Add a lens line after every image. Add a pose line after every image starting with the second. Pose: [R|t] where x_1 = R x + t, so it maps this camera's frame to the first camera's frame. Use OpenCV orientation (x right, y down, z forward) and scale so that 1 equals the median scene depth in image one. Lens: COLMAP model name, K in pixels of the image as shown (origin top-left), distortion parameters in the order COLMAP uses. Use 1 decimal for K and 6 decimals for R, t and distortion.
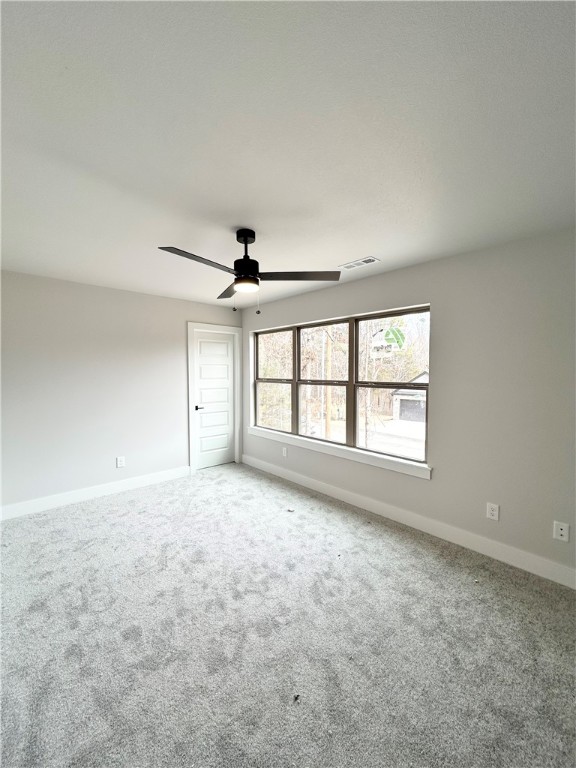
lens RADIAL K [[311.3, 0, 288.0], [0, 311.3, 384.0], [0, 0, 1]] dist [0.001425, -0.000316]
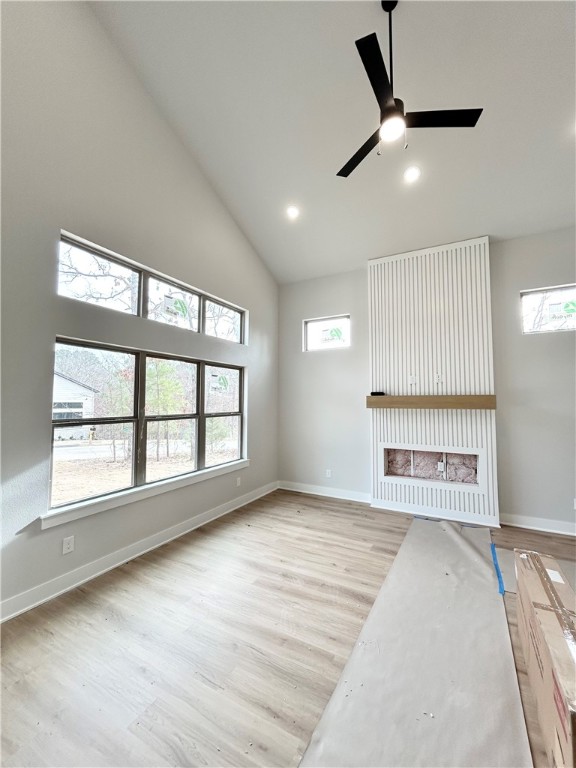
lens RADIAL K [[311.3, 0, 288.0], [0, 311.3, 384.0], [0, 0, 1]] dist [0.001425, -0.000316]
pose [[-0.308779, 0.057402, 0.949400, -1.065843], [0.041134, 0.998049, -0.046965, -0.054661], [-0.950244, 0.024551, -0.310538, 1.075636]]
